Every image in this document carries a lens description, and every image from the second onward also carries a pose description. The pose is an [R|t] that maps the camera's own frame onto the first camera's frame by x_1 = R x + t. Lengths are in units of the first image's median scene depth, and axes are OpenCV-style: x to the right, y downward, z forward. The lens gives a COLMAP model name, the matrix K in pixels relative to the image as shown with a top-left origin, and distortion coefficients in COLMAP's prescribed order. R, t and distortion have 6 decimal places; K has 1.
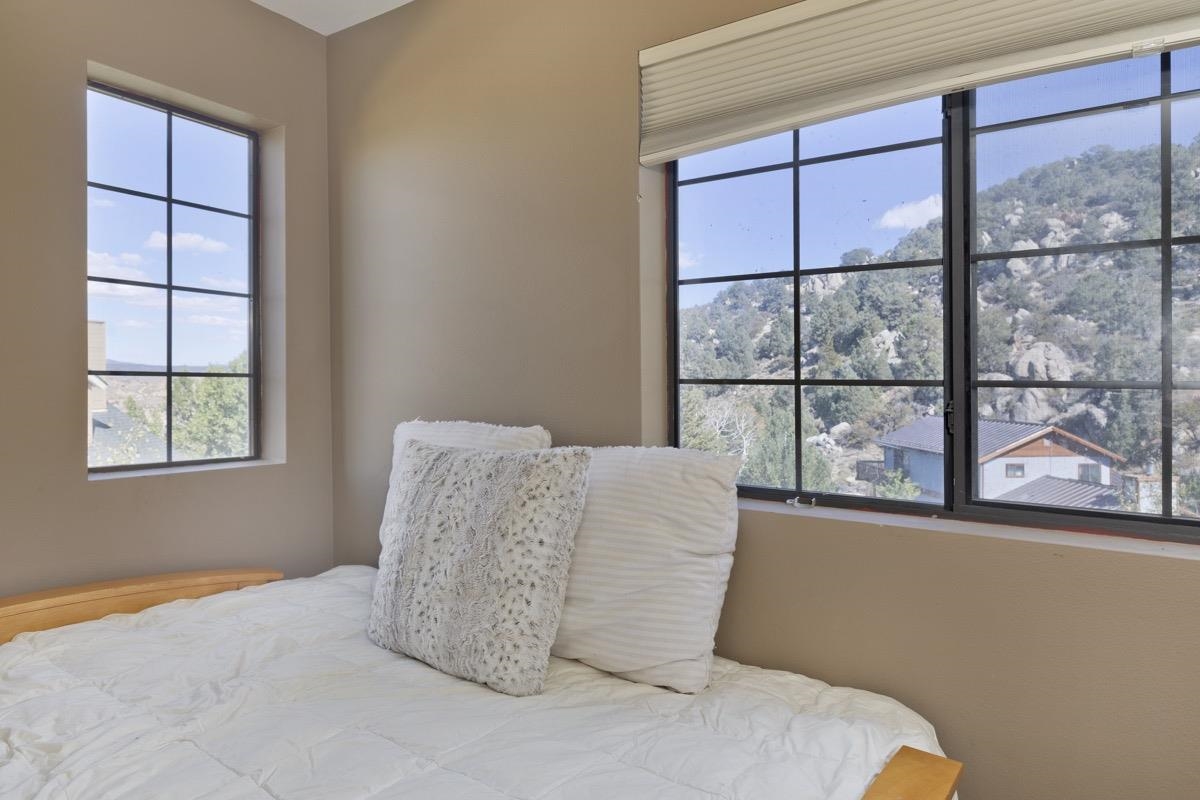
lens RADIAL K [[697.2, 0, 599.6], [0, 697.2, 377.1], [0, 0, 1]] dist [-0.005659, -0.000658]
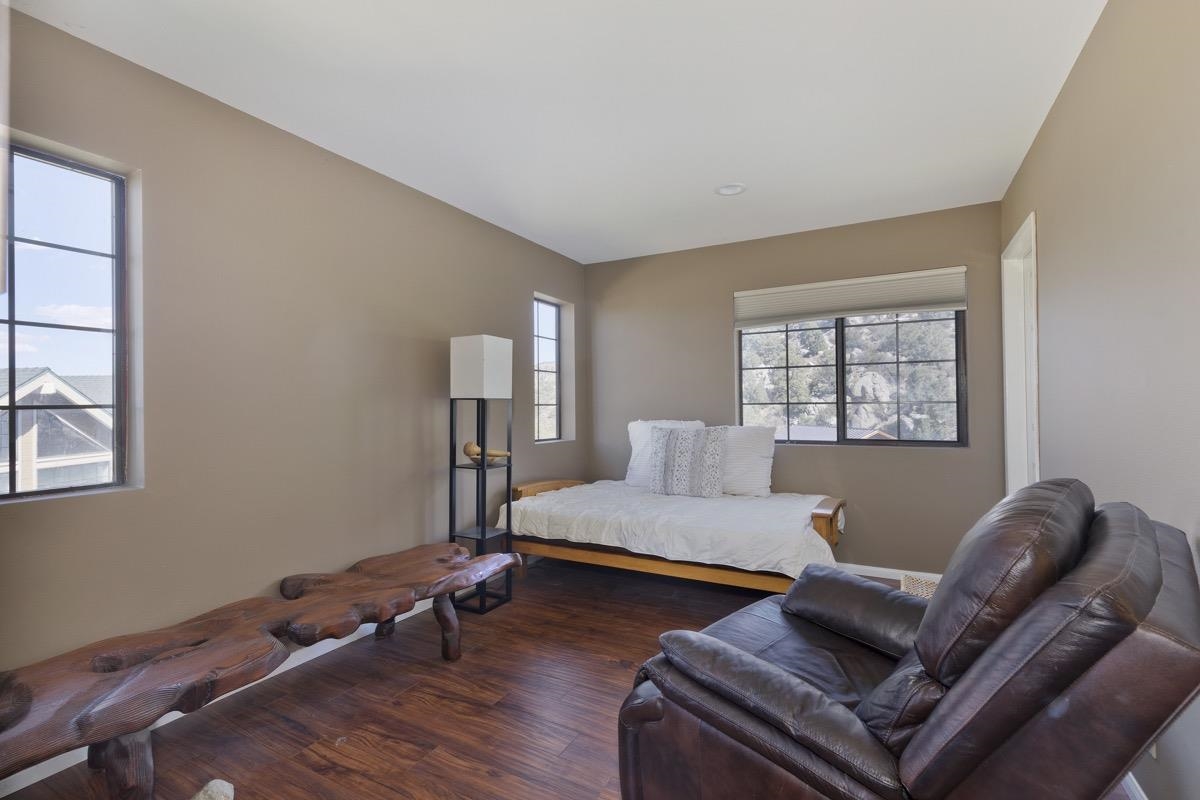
lens RADIAL K [[543.6, 0, 595.2], [0, 543.6, 404.0], [0, 0, 1]] dist [0.004155, 0.000037]
pose [[0.995148, -0.017189, 0.096878, -0.149588], [0.016702, 0.999843, 0.005842, -0.003635], [-0.096964, -0.004195, 0.995279, -0.243804]]
